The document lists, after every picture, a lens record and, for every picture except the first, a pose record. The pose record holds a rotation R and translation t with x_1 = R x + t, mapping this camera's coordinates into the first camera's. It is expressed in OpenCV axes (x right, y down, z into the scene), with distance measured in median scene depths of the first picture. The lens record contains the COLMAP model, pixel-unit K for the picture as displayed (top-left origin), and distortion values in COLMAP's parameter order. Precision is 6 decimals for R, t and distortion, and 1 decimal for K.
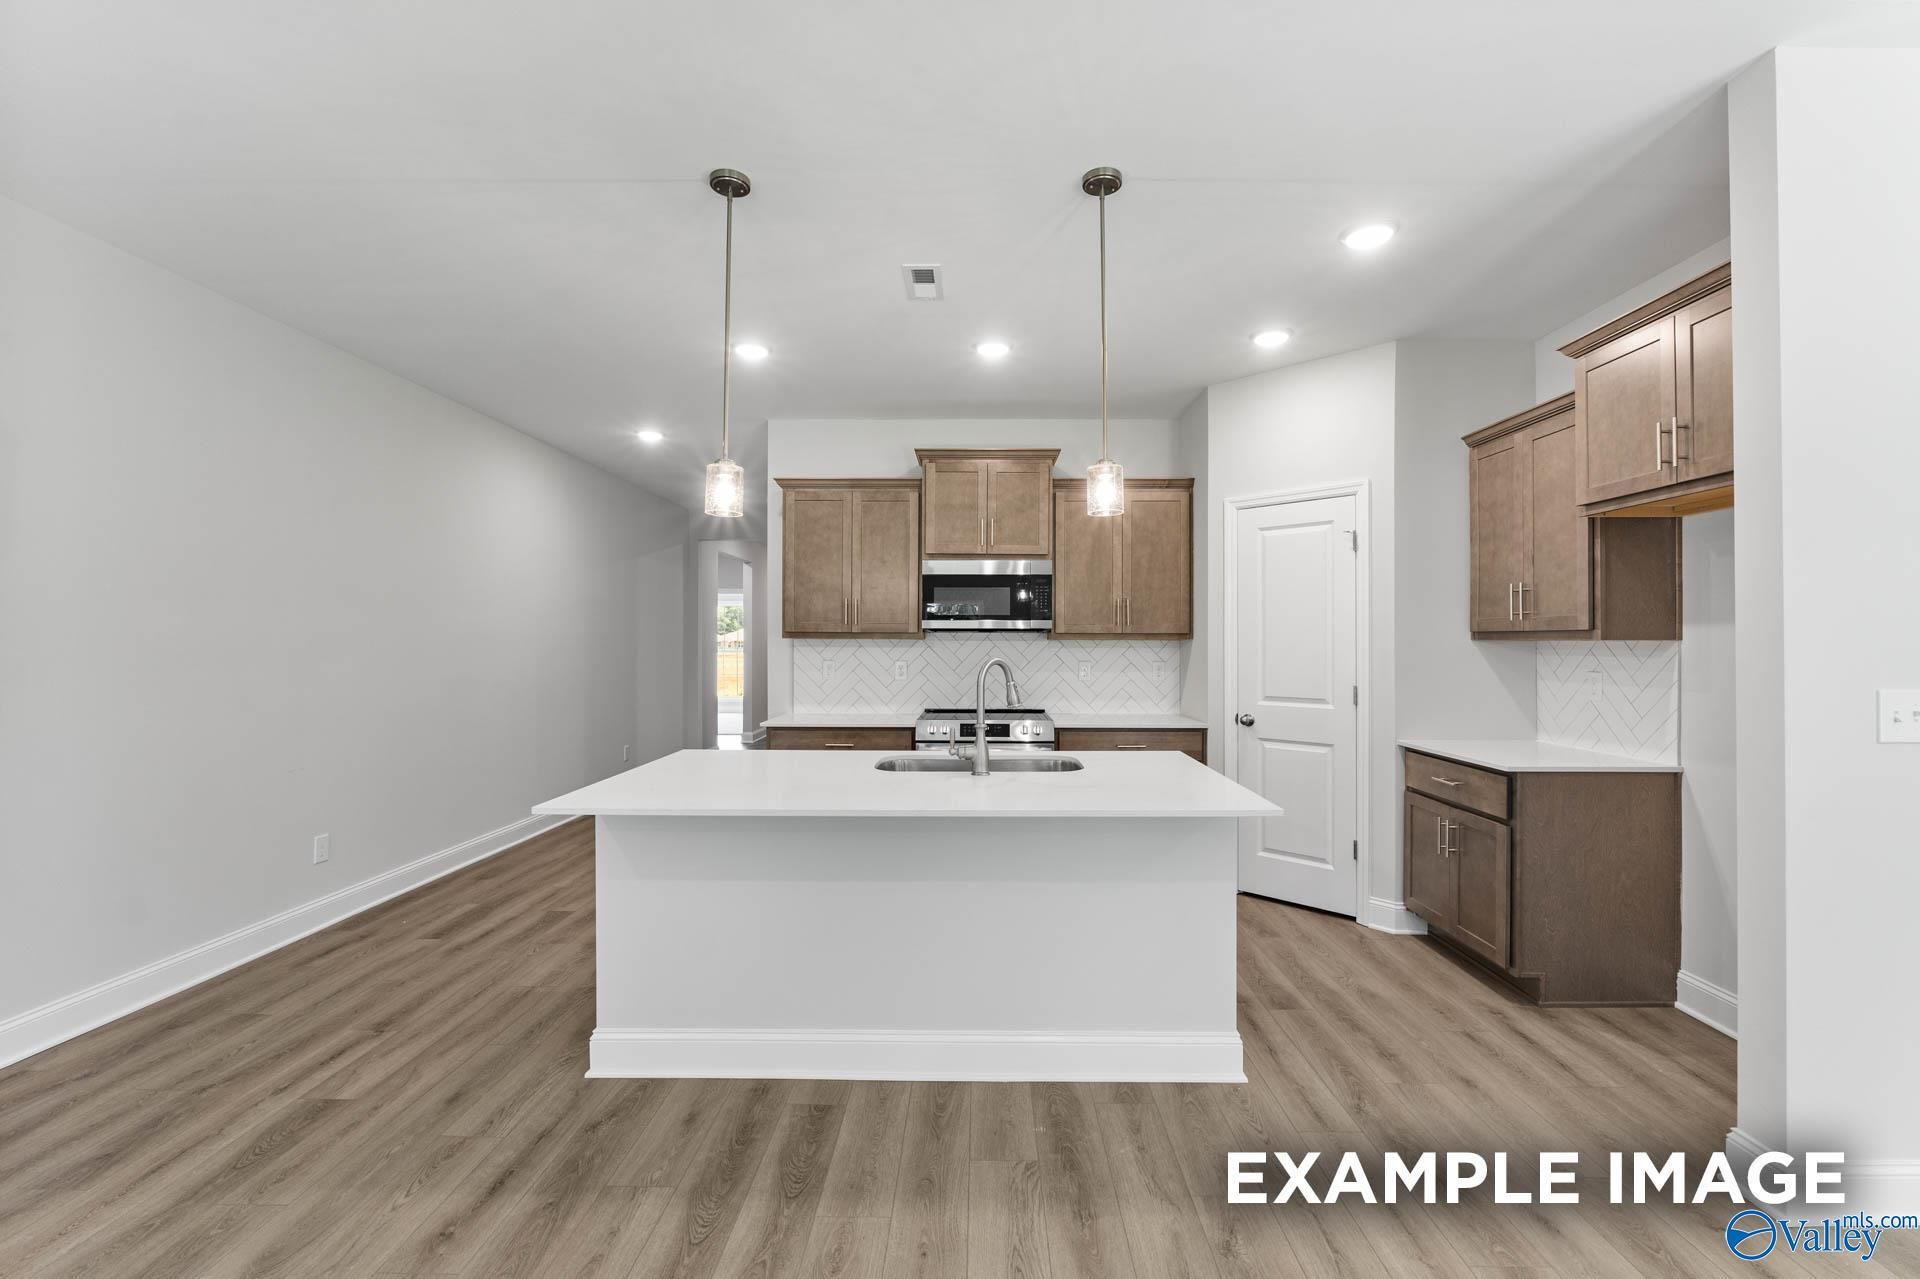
lens RADIAL K [[783.8, 0, 966.9], [0, 783.8, 644.6], [0, 0, 1]] dist [-0.000655, -0.000072]
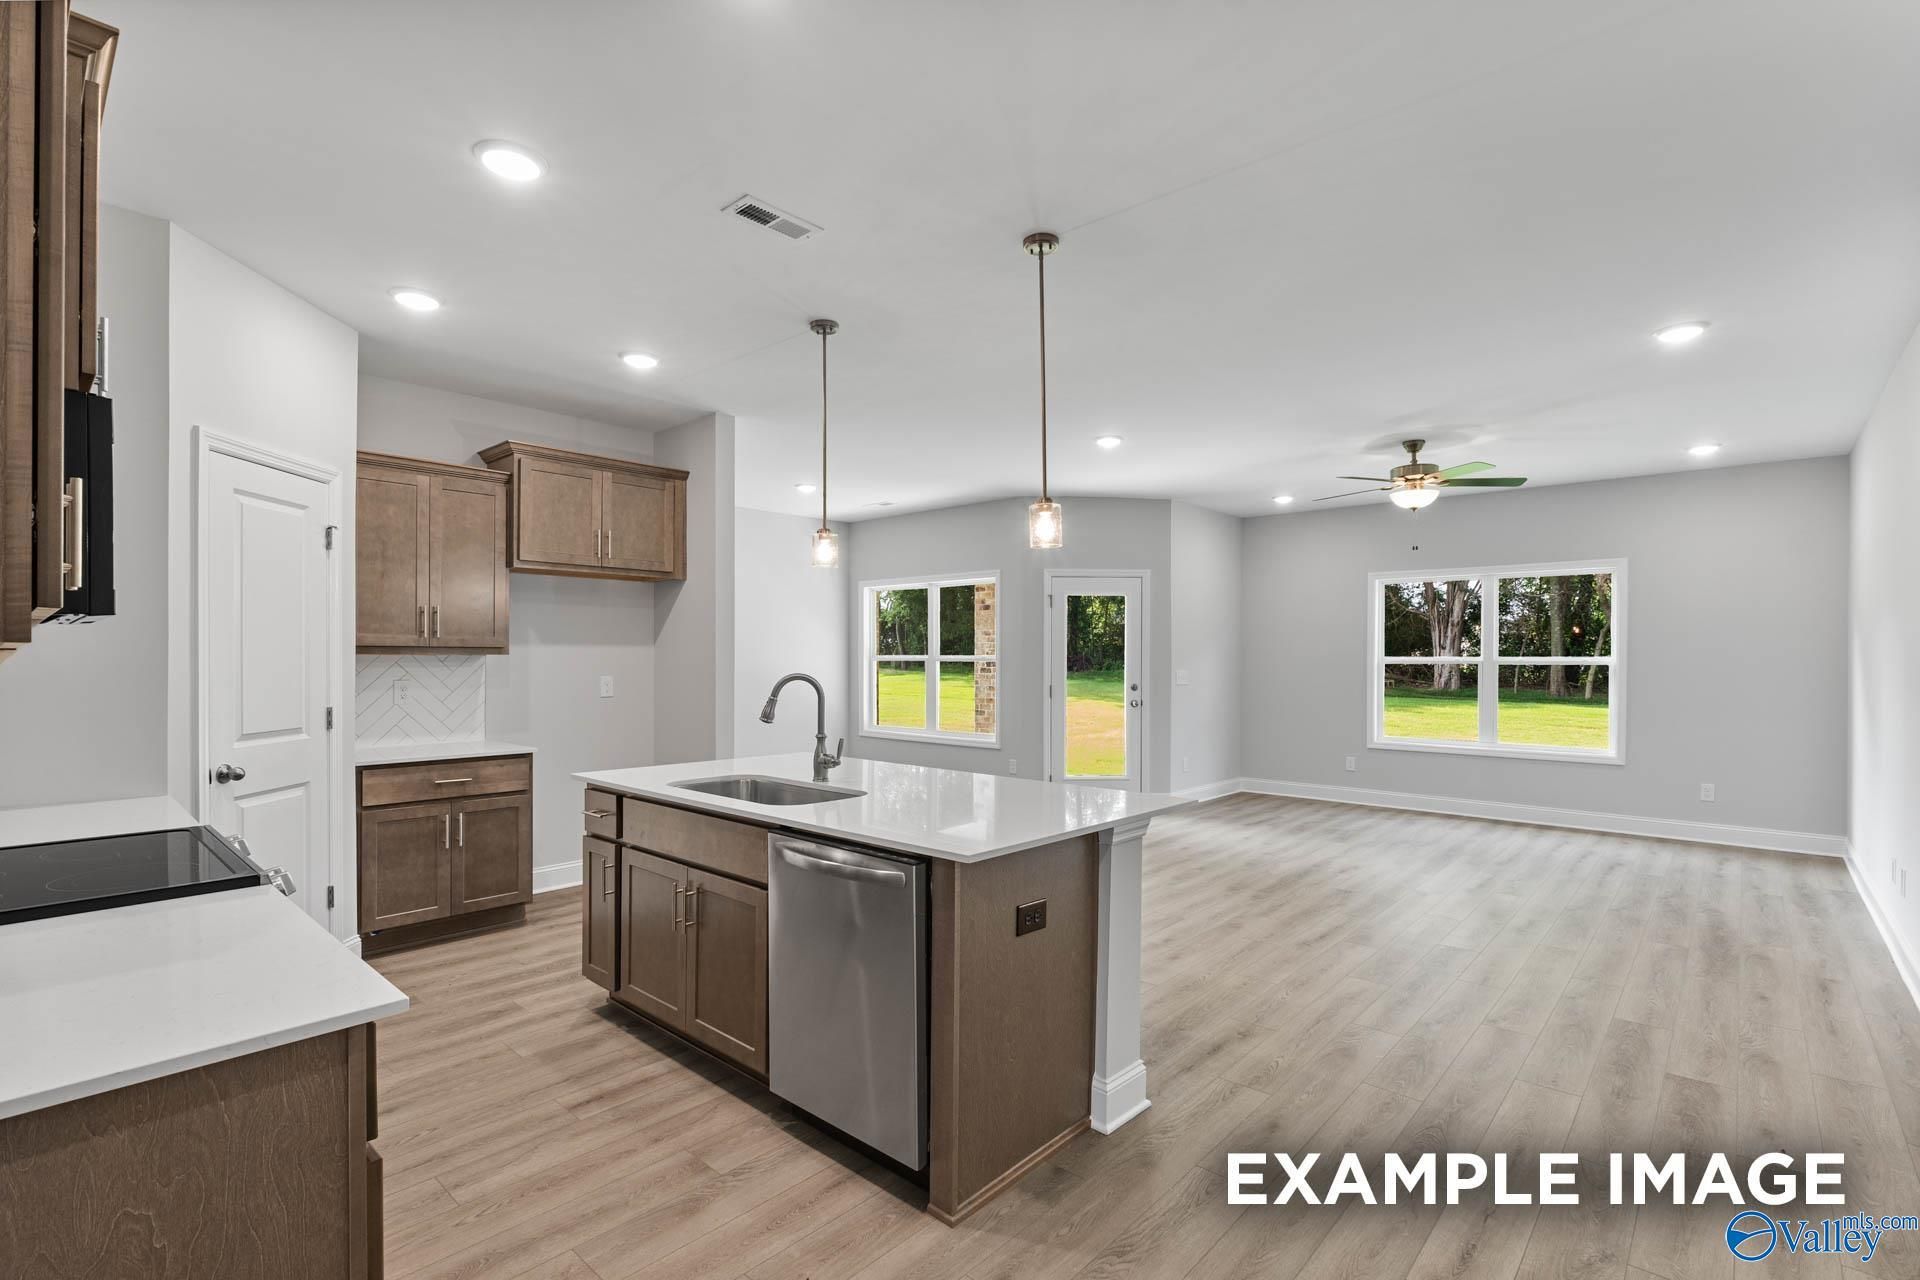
lens RADIAL K [[864.2, 0, 962.6], [0, 864.2, 657.6], [0, 0, 1]] dist [-0.002513, -0.000091]
pose [[-0.743662, -0.001313, 0.668555, -0.845220], [0.002565, 0.999985, 0.004816, -0.005821], [-0.668551, 0.005296, -0.743647, 1.599804]]
